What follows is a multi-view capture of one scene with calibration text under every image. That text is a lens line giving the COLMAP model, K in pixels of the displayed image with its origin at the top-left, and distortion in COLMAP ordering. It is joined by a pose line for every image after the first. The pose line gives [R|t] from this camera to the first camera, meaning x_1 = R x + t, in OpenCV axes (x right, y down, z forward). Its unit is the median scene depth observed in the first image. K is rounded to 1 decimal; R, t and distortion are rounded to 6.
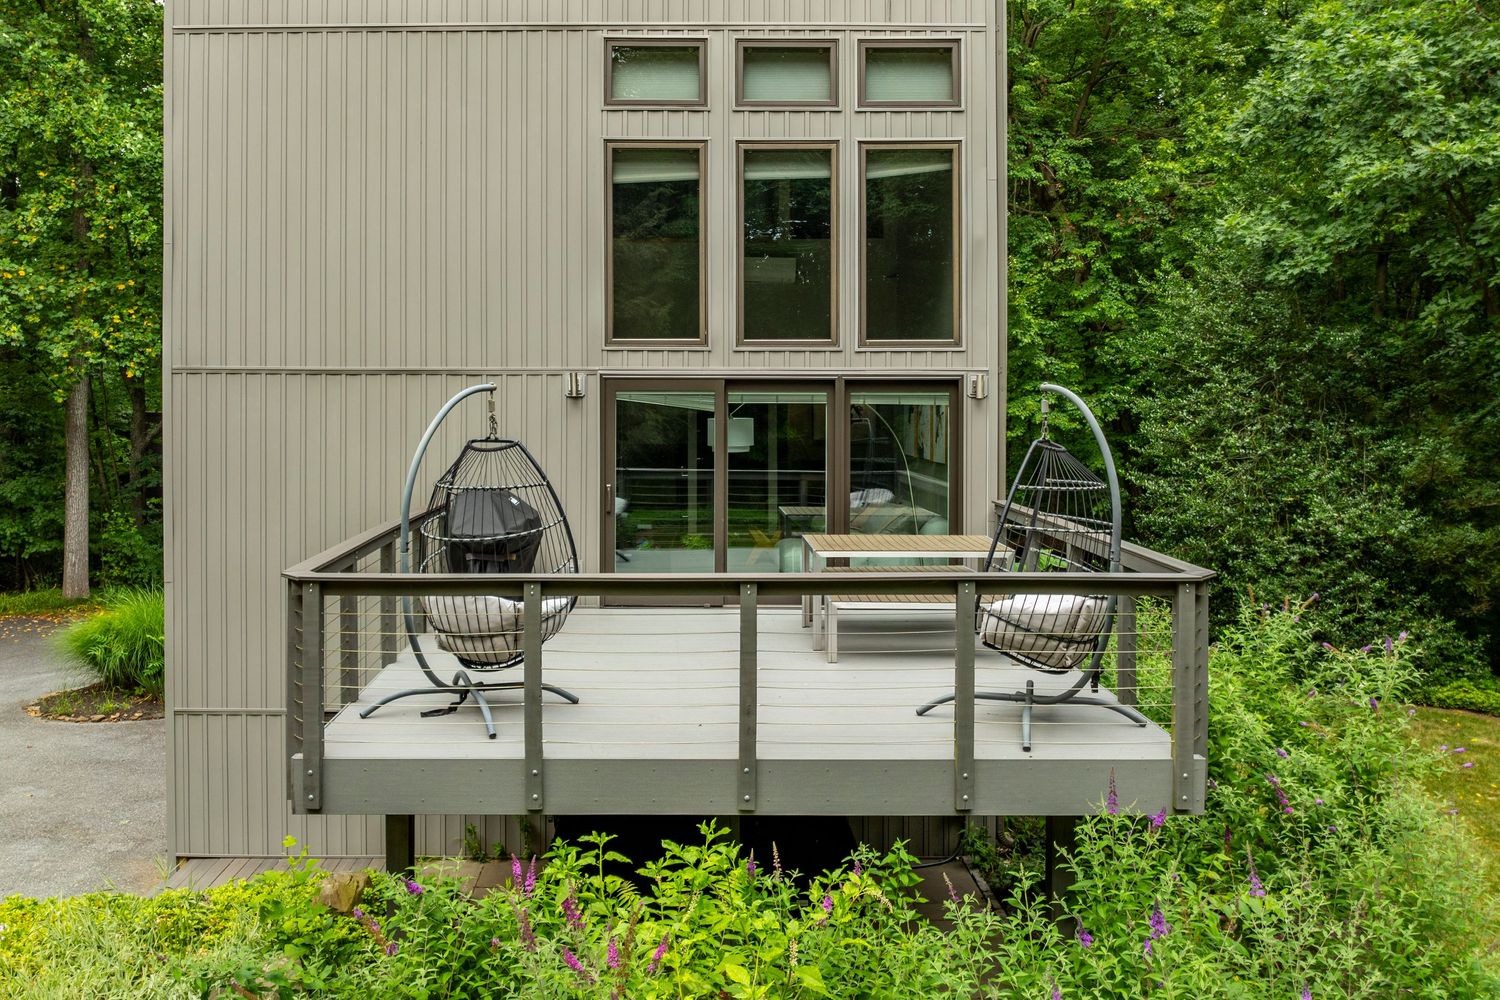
lens RADIAL K [[1112.6, 0, 670.6], [0, 1112.6, 486.9], [0, 0, 1]] dist [-0.031995, 0.006303]
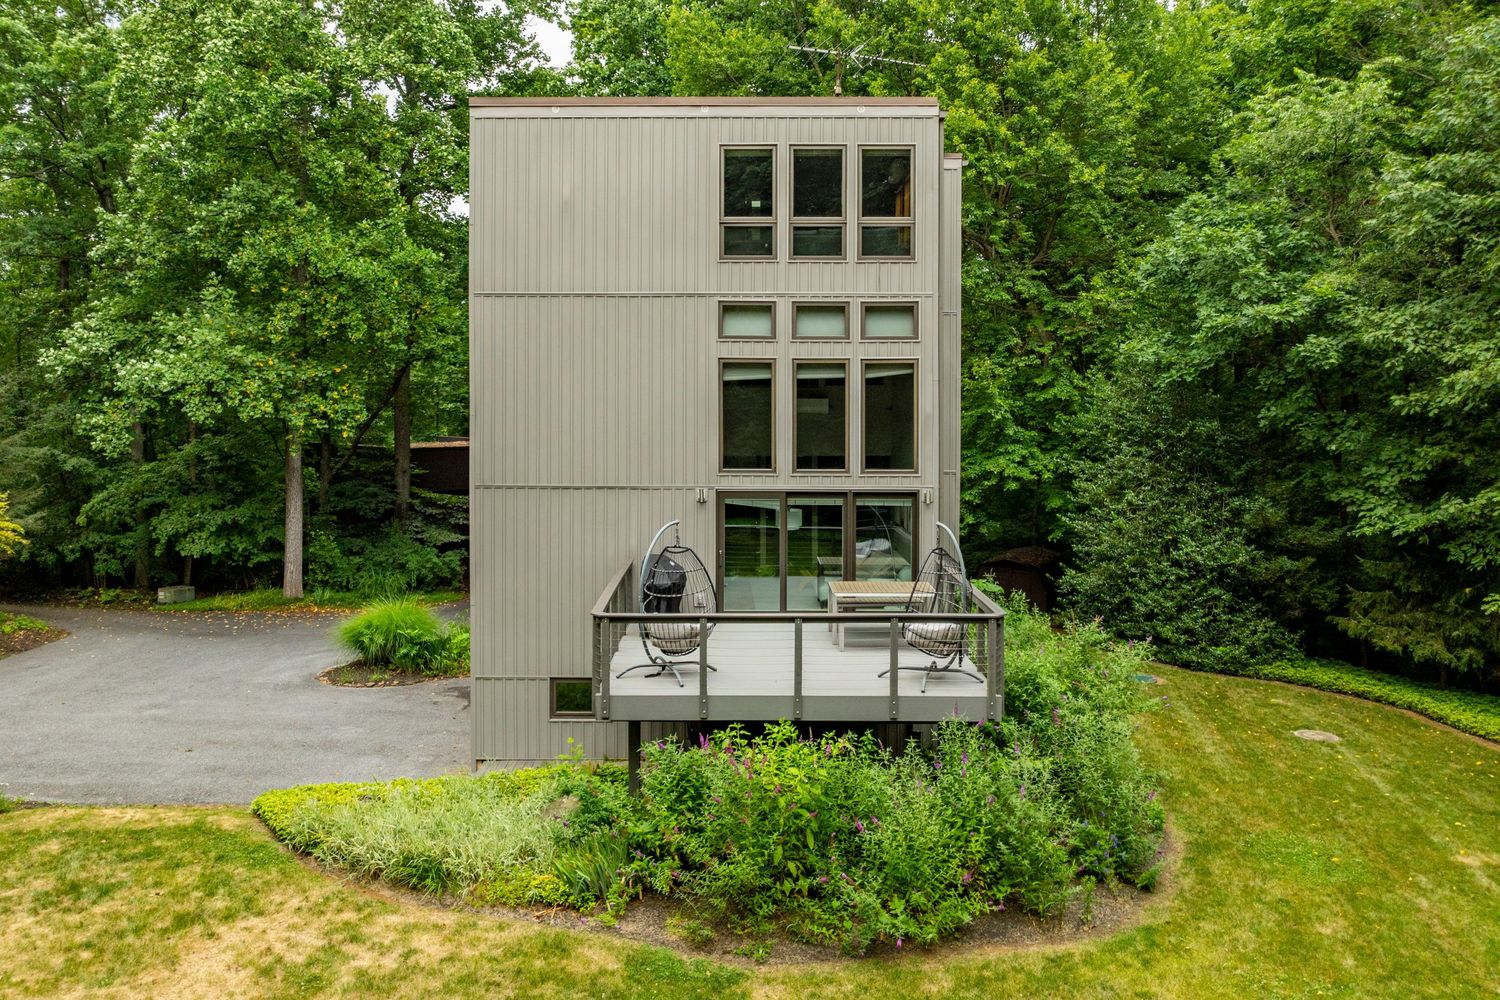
lens RADIAL K [[1112.6, 0, 704.3], [0, 1112.6, 480.1], [0, 0, 1]] dist [-0.031995, 0.006303]
pose [[0.999875, -0.000243, -0.015809, -0.052920], [0.000456, 0.999910, 0.013445, -0.138073], [0.015804, -0.013451, 0.999785, -0.775894]]
